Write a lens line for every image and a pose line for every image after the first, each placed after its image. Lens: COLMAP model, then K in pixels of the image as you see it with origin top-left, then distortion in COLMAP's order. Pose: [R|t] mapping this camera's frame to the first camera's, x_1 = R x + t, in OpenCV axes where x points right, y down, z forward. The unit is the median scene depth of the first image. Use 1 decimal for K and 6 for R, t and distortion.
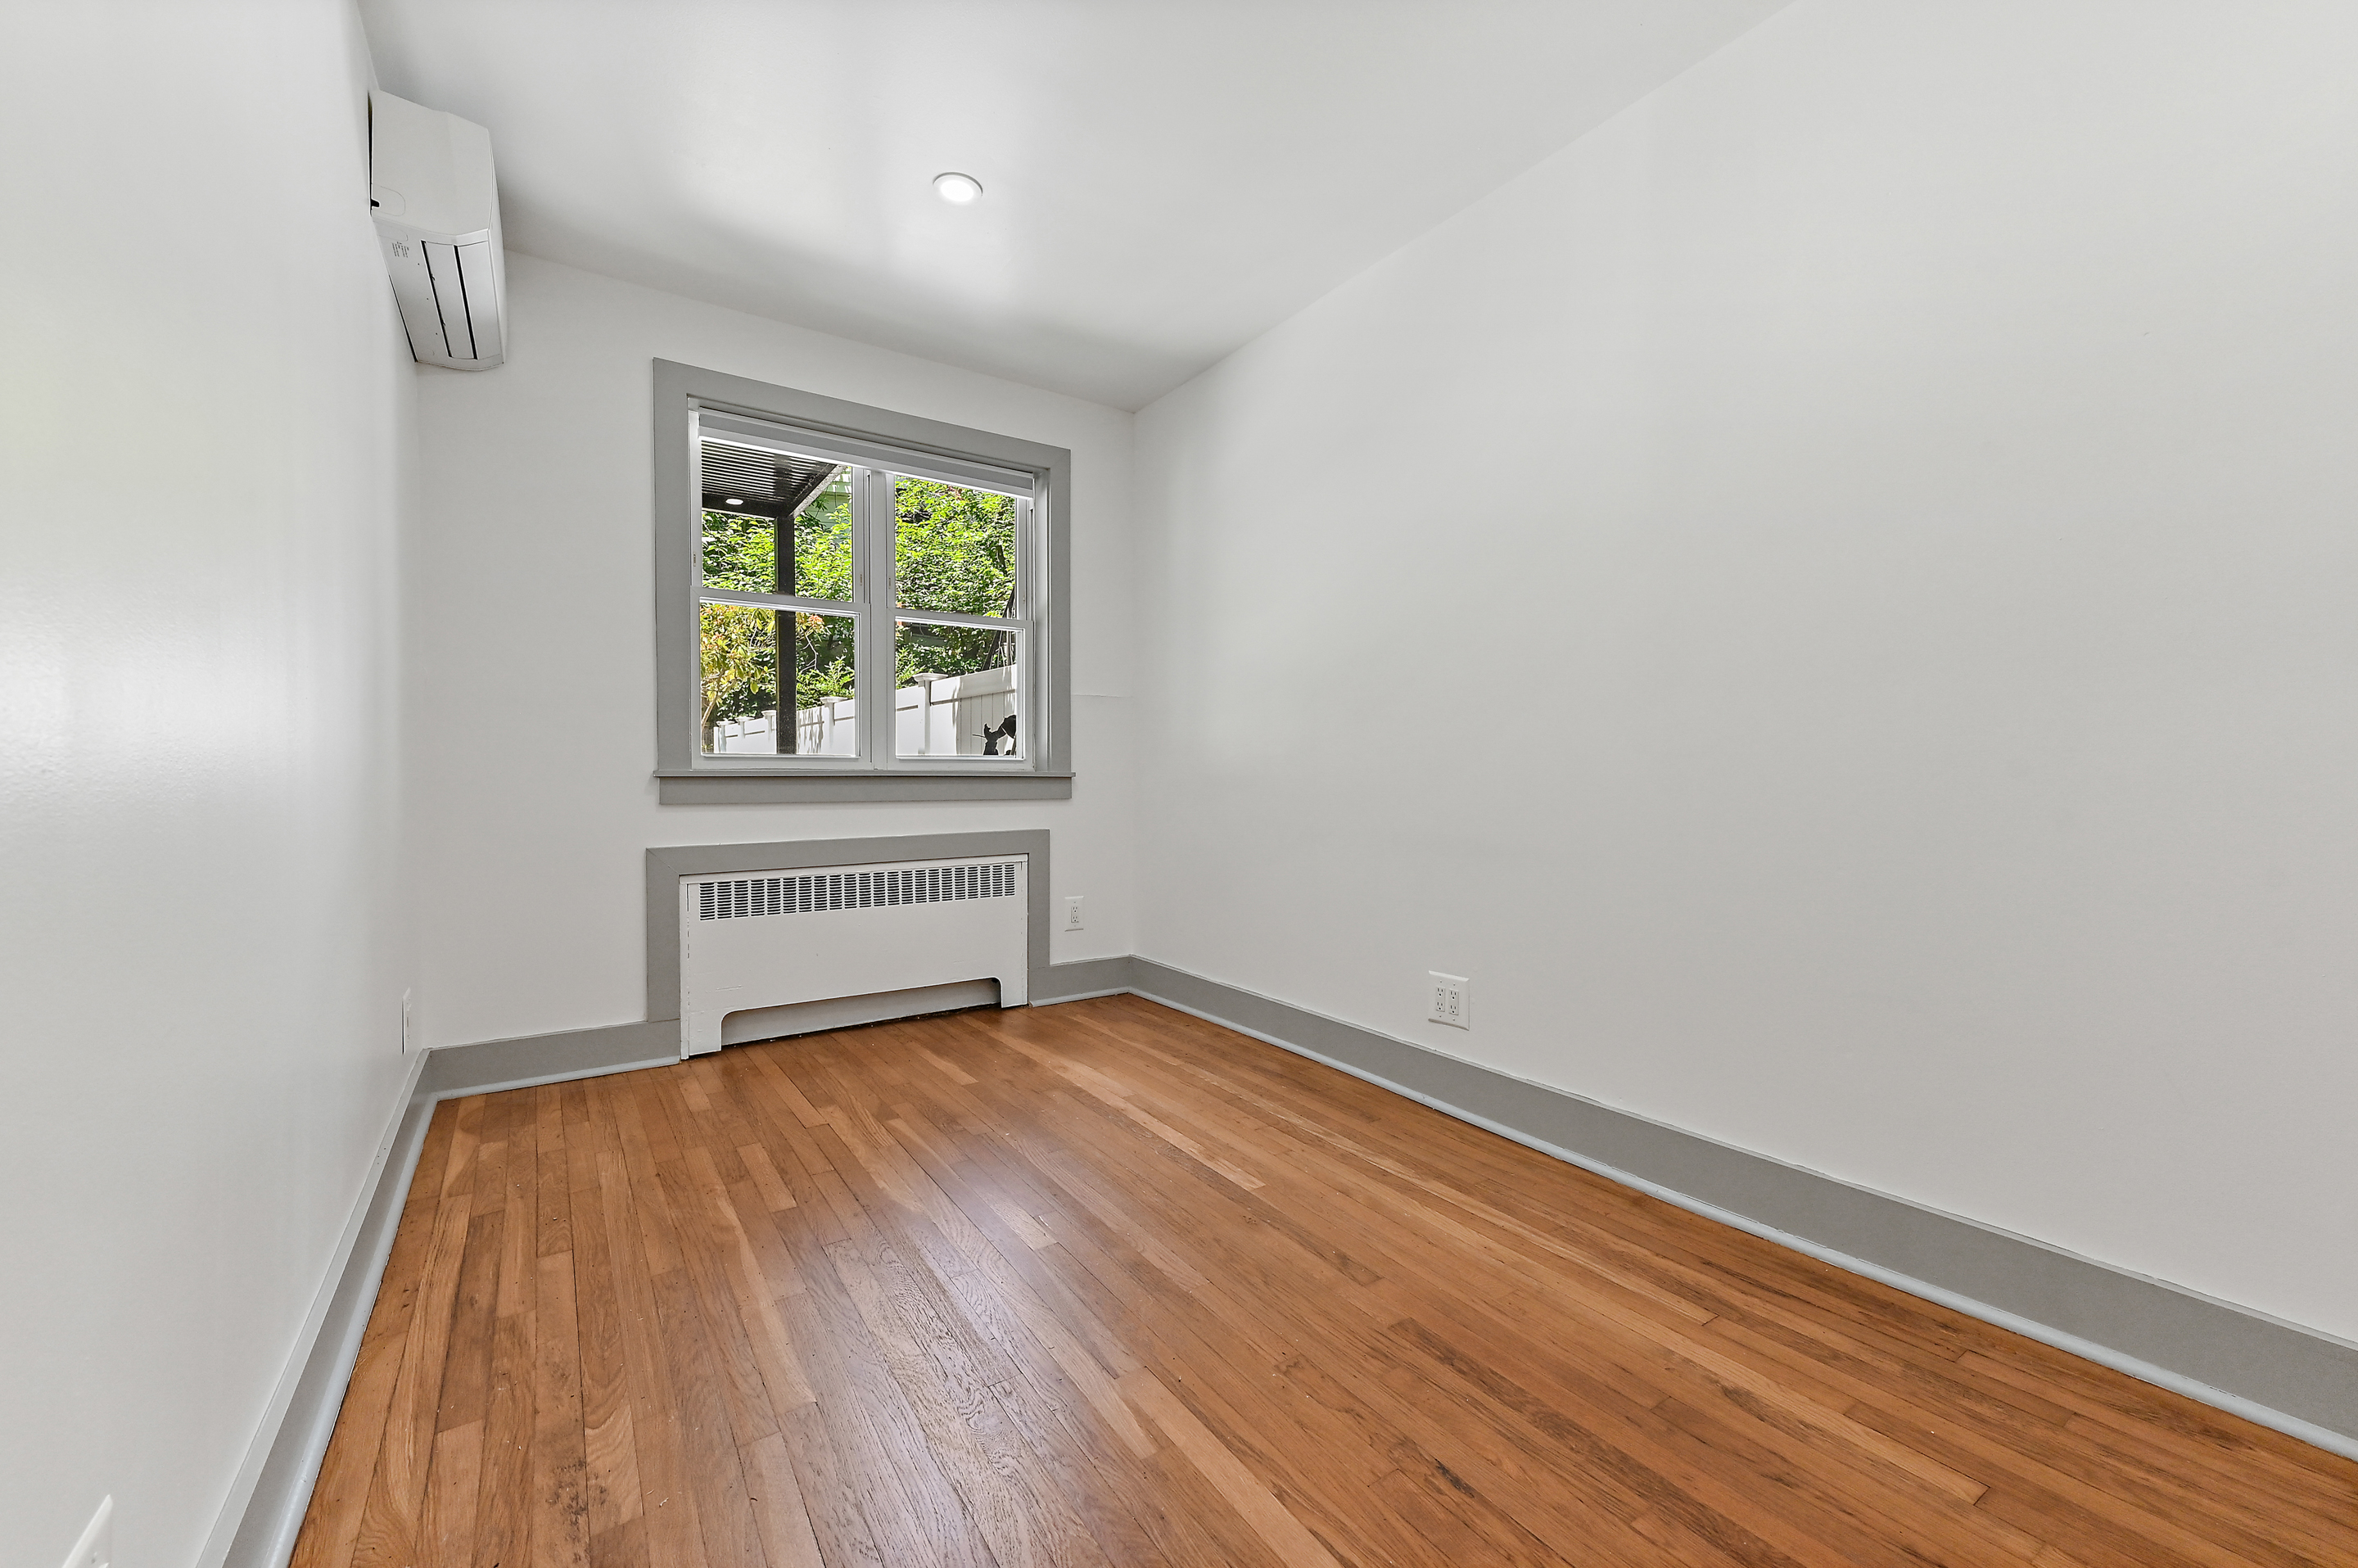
lens RADIAL K [[937.3, 0, 1179.0], [0, 937.3, 784.0], [0, 0, 1]] dist [0.017370, -0.000184]
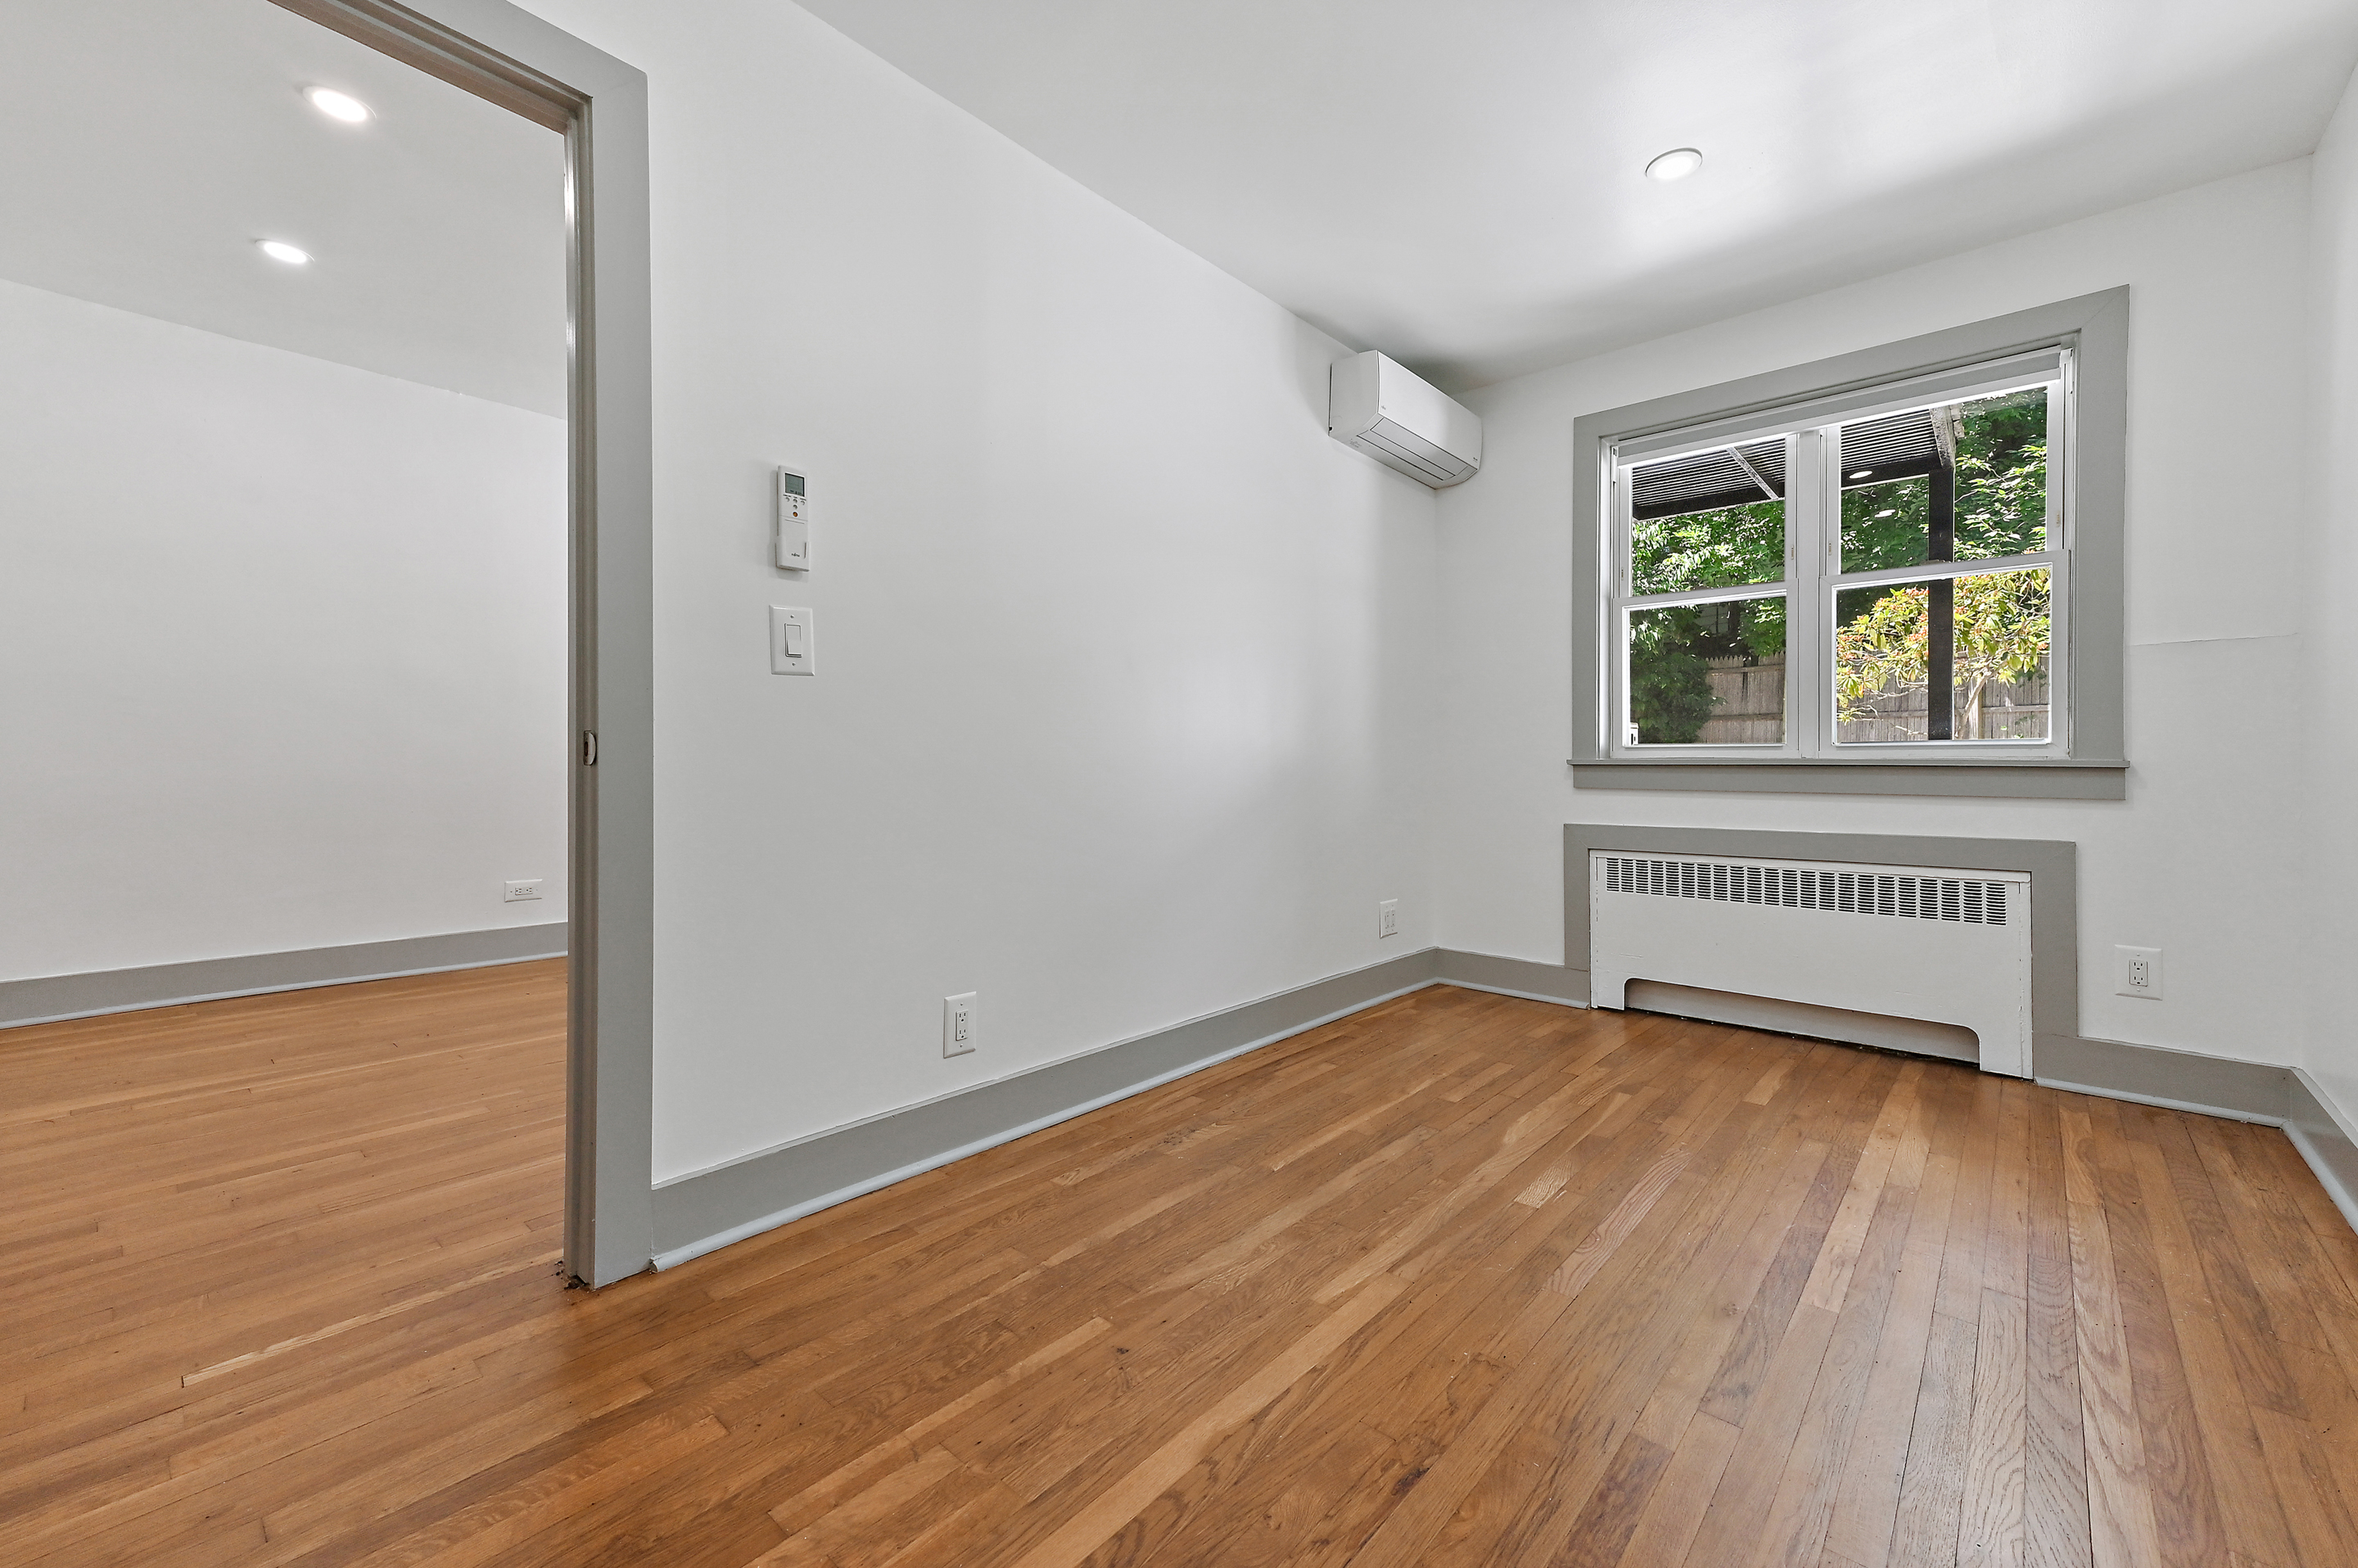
lens RADIAL K [[948.1, 0, 1182.6], [0, 948.1, 774.4], [0, 0, 1]] dist [-0.000479, 0.000260]
pose [[0.243792, 0.011092, -0.969764, 0.519038], [-0.016188, 0.999842, 0.007366, 0.004336], [0.969693, 0.013903, 0.243933, 0.236549]]
